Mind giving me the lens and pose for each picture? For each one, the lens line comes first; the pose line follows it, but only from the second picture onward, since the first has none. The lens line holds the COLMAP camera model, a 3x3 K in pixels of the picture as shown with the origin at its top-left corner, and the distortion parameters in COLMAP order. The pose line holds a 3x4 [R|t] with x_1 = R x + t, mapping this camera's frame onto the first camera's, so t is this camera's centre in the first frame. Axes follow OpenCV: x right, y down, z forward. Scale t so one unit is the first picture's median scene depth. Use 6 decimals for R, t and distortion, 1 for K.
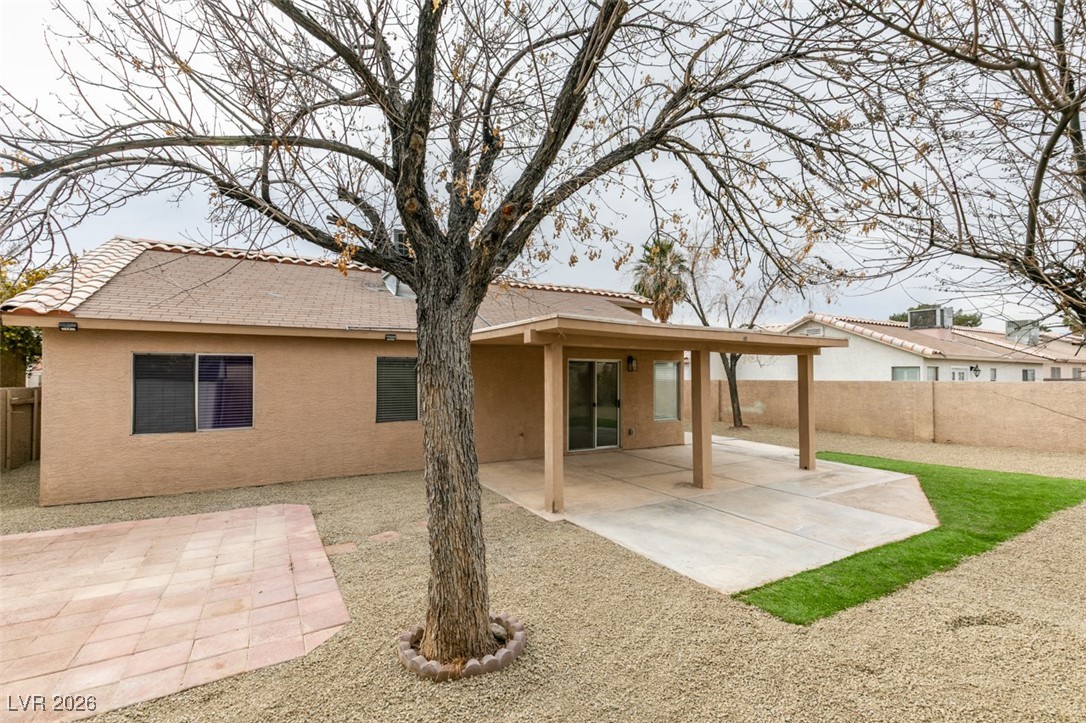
lens RADIAL K [[482.9, 0, 538.6], [0, 482.9, 366.2], [0, 0, 1]] dist [0.005721, -0.002099]
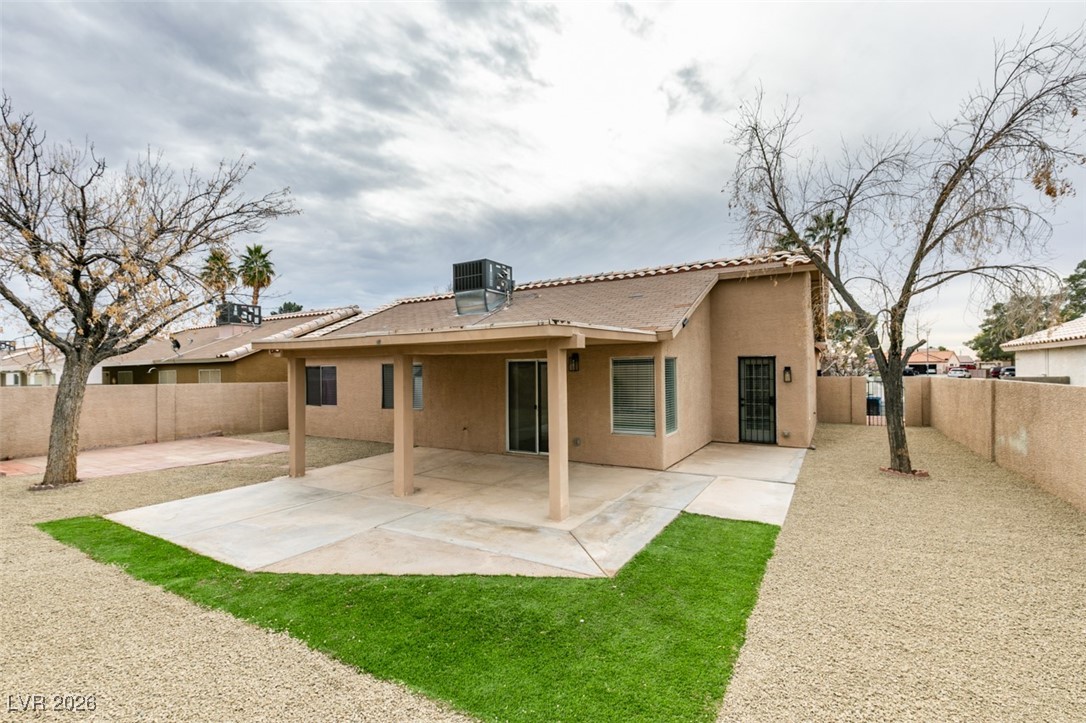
lens RADIAL K [[482.9, 0, 539.2], [0, 482.9, 360.2], [0, 0, 1]] dist [0.005721, -0.002099]
pose [[0.487596, -0.024386, -0.872729, 1.800434], [0.029877, 0.999490, -0.011236, -0.001593], [0.872558, -0.020596, 0.488076, 1.042561]]
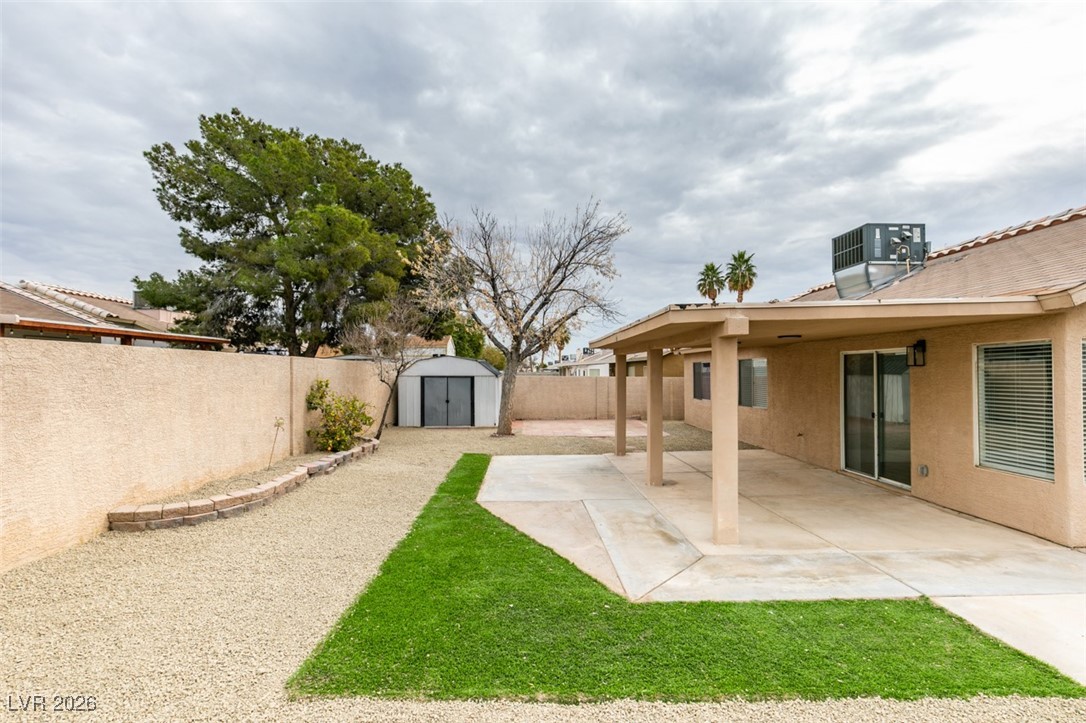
lens RADIAL K [[482.9, 0, 540.3], [0, 482.9, 359.8], [0, 0, 1]] dist [0.005721, -0.002099]
pose [[-0.463634, -0.022267, -0.885747, 1.827202], [0.020075, 0.999164, -0.035626, 0.028990], [0.885799, -0.034299, -0.462799, 1.713232]]
